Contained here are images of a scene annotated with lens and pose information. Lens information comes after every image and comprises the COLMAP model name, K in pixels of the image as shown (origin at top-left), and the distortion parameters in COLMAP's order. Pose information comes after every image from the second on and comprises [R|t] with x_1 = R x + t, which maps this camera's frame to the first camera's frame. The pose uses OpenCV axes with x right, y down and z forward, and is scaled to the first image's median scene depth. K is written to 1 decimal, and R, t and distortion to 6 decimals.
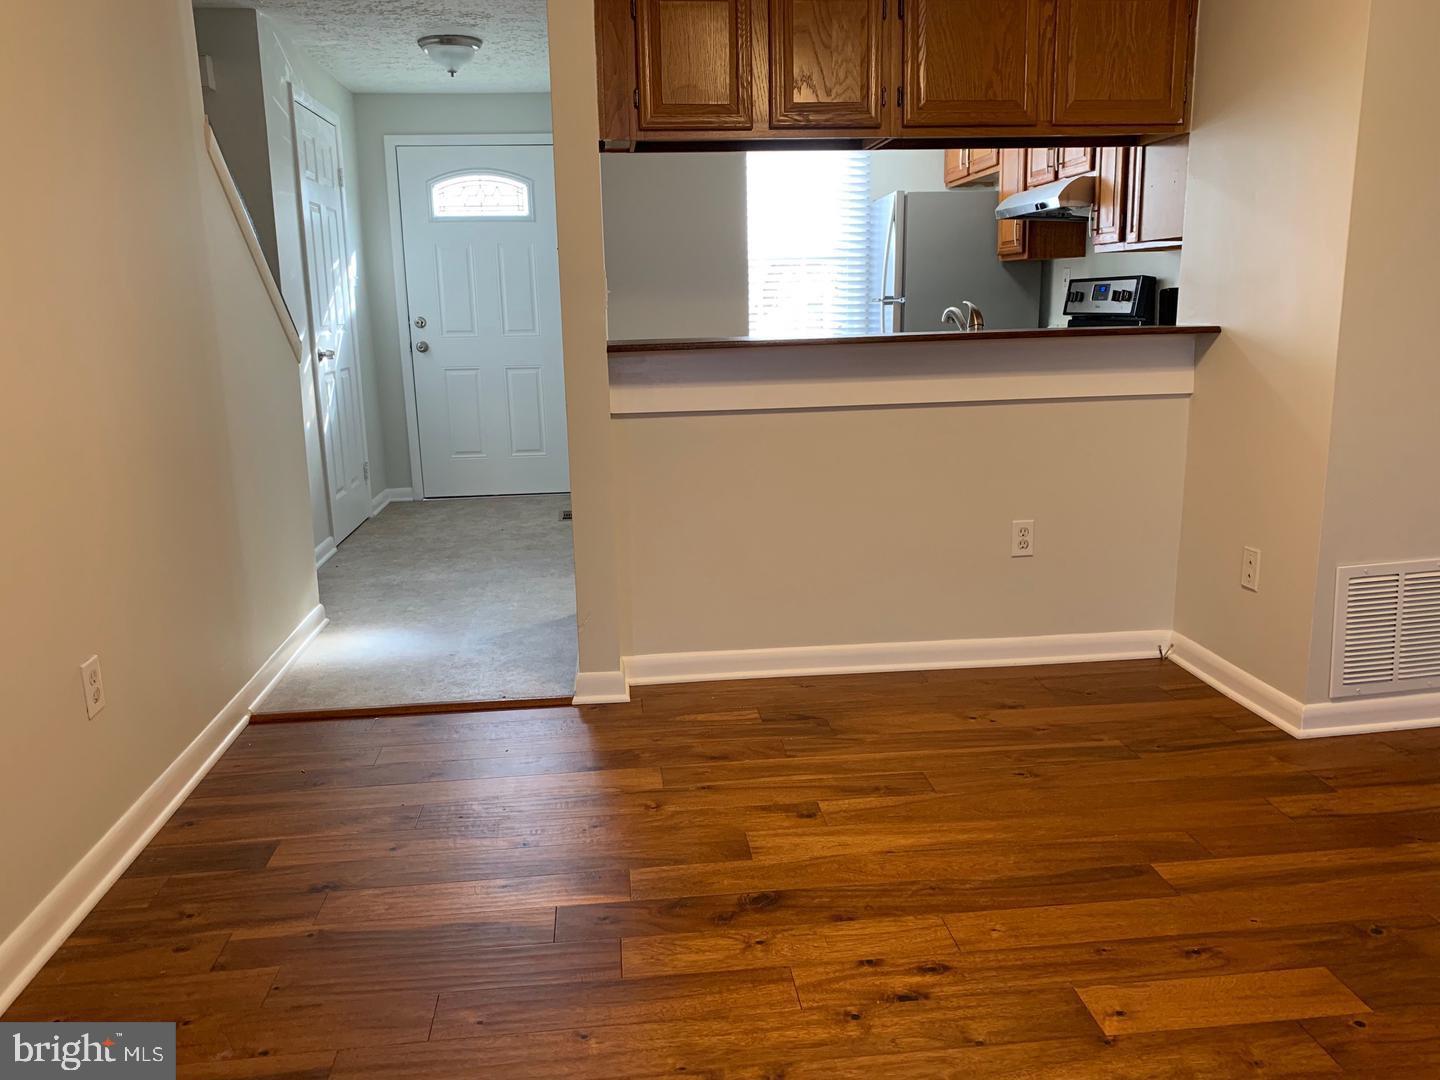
lens RADIAL K [[1100.3, 0, 724.2], [0, 1100.3, 537.5], [0, 0, 1]] dist [0.005845, -0.003021]
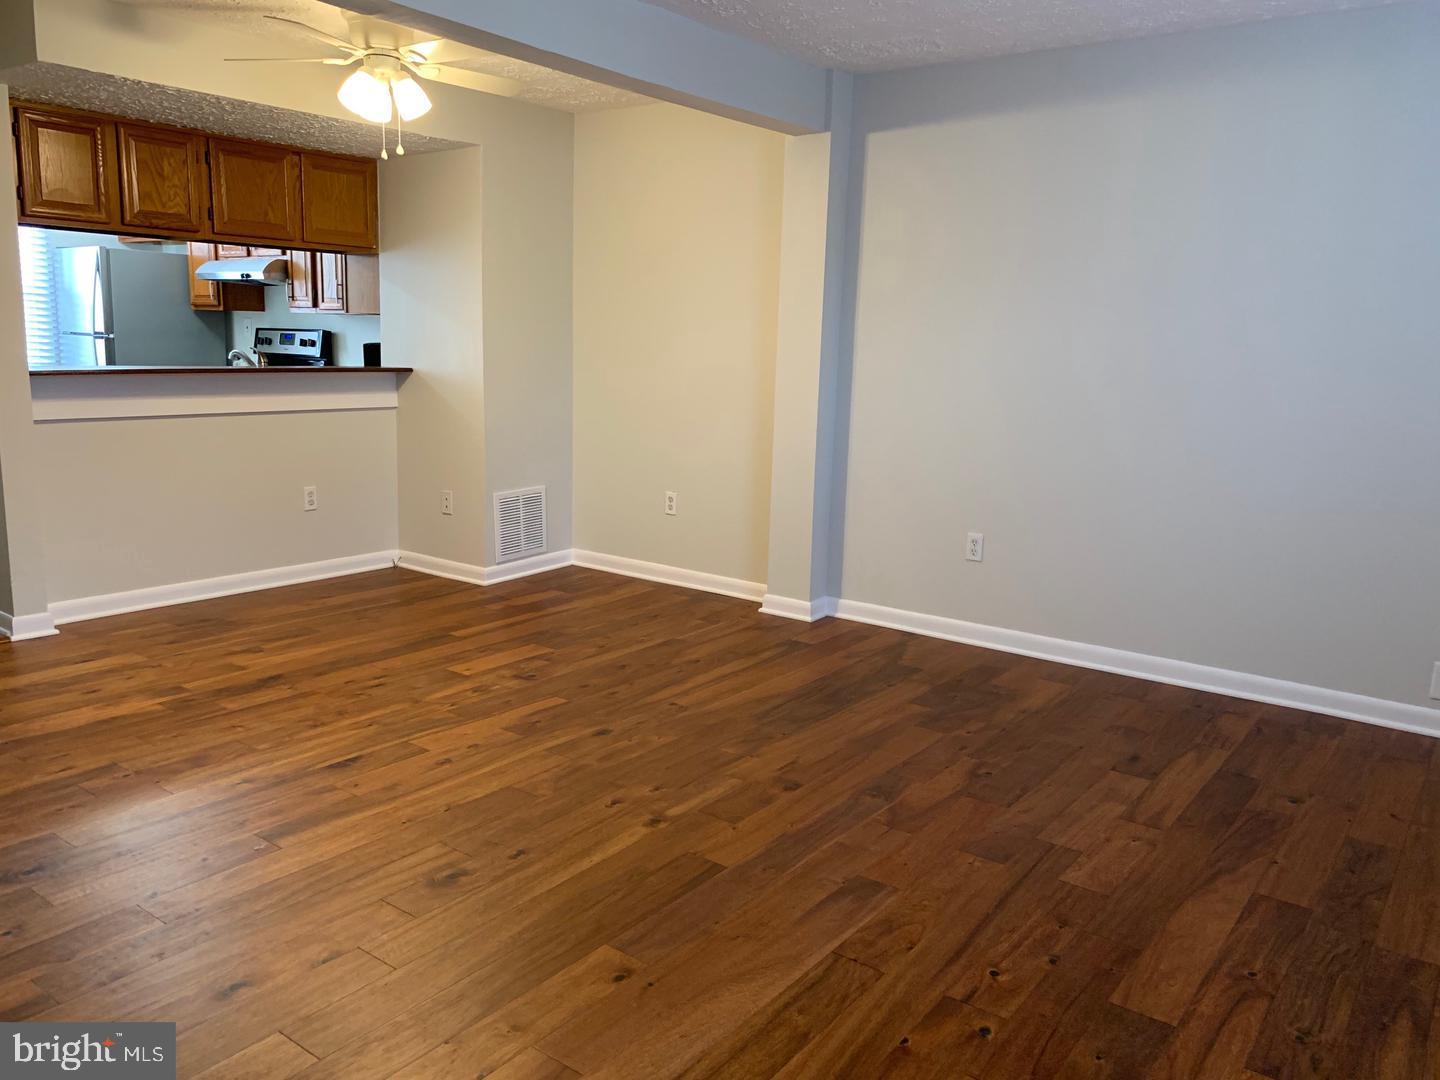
lens RADIAL K [[1100.3, 0, 724.2], [0, 1100.3, 537.5], [0, 0, 1]] dist [0.005845, -0.003021]
pose [[0.680061, -0.089038, 0.727729, -0.512639], [0.110161, 0.993739, 0.018640, 0.098330], [-0.724832, 0.067491, 0.685612, -0.542091]]
